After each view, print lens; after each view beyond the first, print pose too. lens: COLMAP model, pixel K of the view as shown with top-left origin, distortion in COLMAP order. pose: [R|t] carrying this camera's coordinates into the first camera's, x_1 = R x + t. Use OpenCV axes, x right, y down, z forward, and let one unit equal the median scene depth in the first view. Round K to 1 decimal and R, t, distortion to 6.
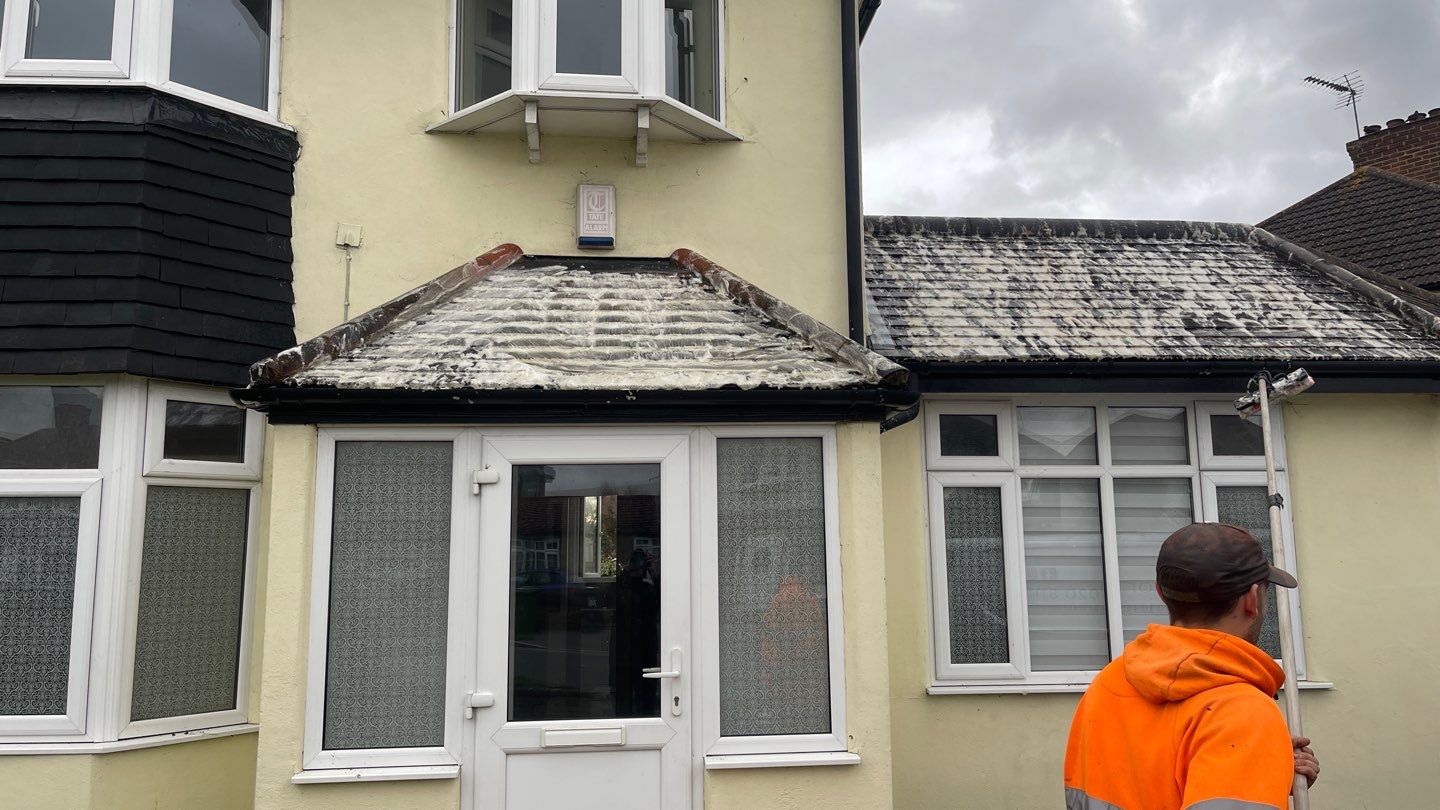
lens RADIAL K [[1091.8, 0, 721.4], [0, 1091.8, 399.8], [0, 0, 1]] dist [0.082514, -0.103280]
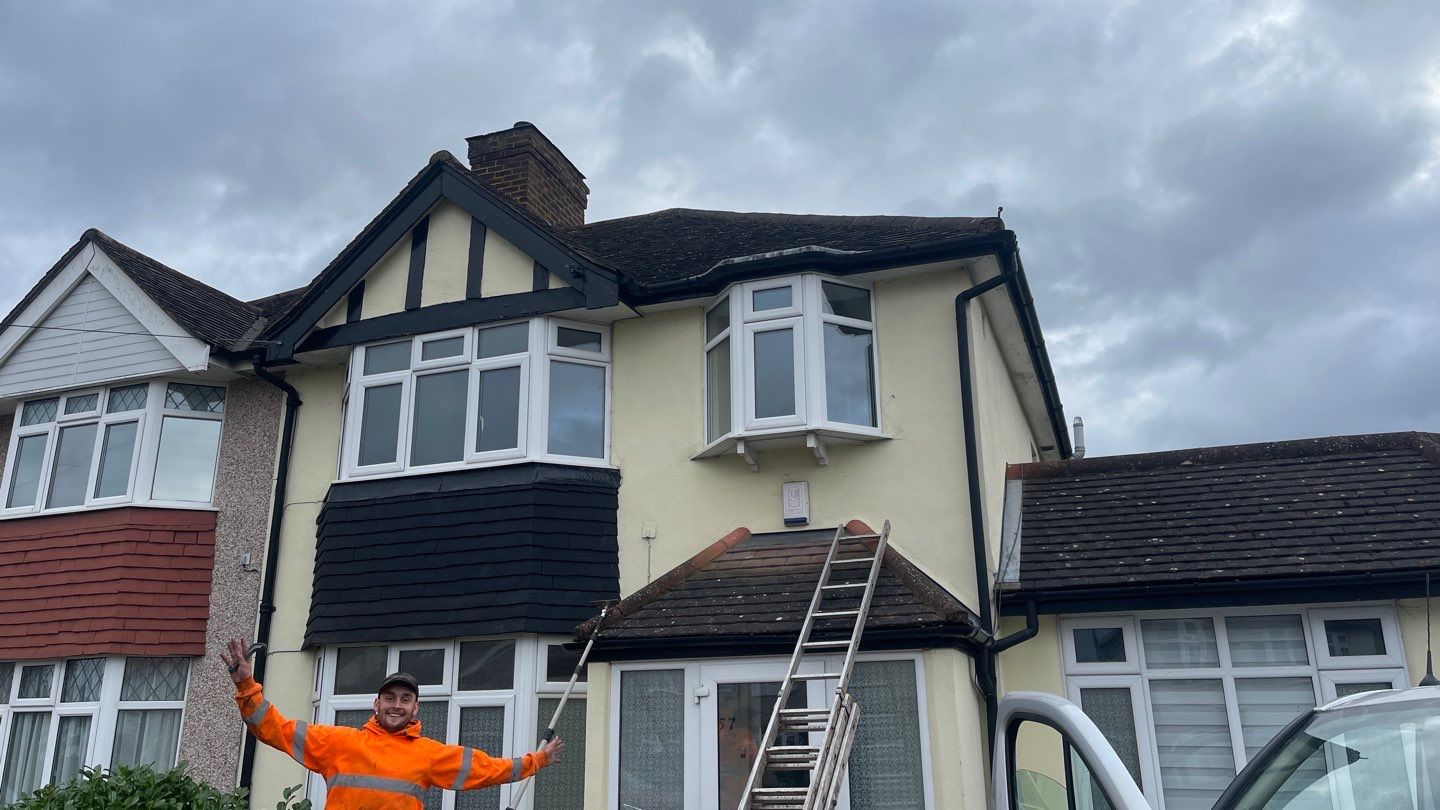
lens RADIAL K [[1083.4, 0, 712.6], [0, 1083.4, 406.1], [0, 0, 1]] dist [0.064840, -0.056689]
pose [[0.902317, -0.124522, -0.412696, 0.417737], [0.060778, 0.984556, -0.164183, -0.065287], [0.426767, 0.123062, 0.895950, -0.388257]]
